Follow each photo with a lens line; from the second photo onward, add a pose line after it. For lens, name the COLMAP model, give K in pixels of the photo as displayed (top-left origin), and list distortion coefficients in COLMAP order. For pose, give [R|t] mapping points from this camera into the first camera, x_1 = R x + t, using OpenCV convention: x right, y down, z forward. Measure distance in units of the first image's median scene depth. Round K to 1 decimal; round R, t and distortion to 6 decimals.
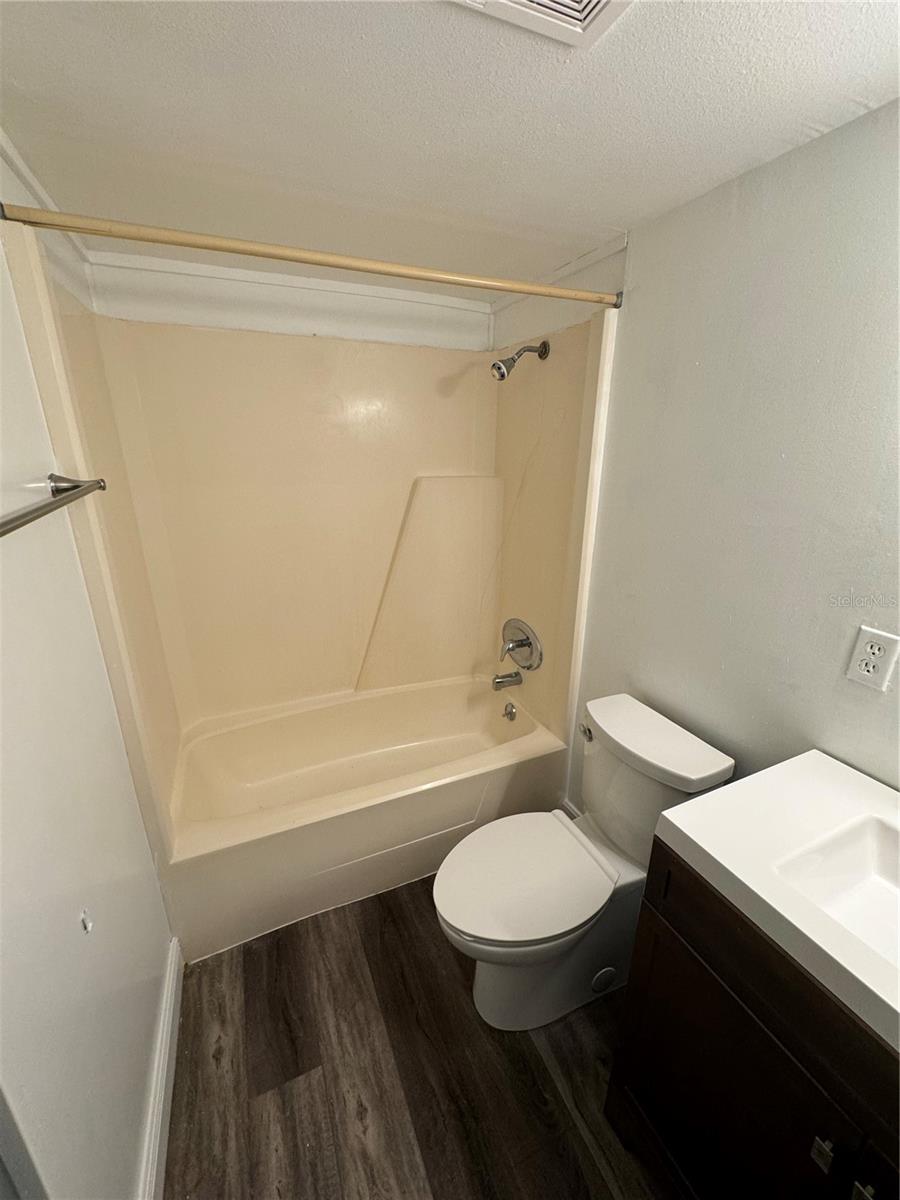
lens RADIAL K [[478.4, 0, 450.6], [0, 478.4, 602.4], [0, 0, 1]] dist [-0.000116, -0.000197]
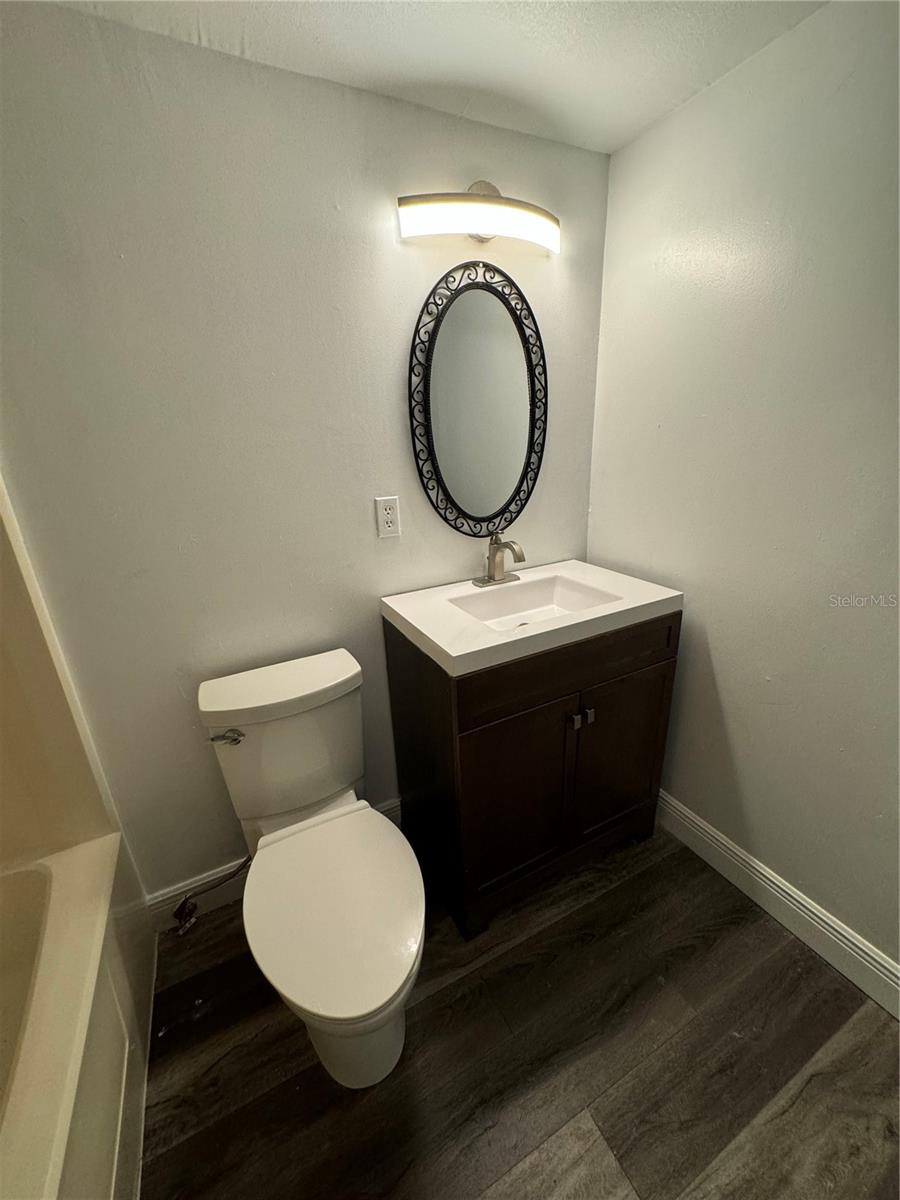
lens RADIAL K [[478.4, 0, 455.1], [0, 478.4, 598.7], [0, 0, 1]] dist [-0.000116, -0.000197]
pose [[-0.060234, -0.341853, 0.937821, -0.526881], [0.350923, 0.872300, 0.340508, -0.082722], [-0.934465, 0.349613, 0.067422, 0.701882]]
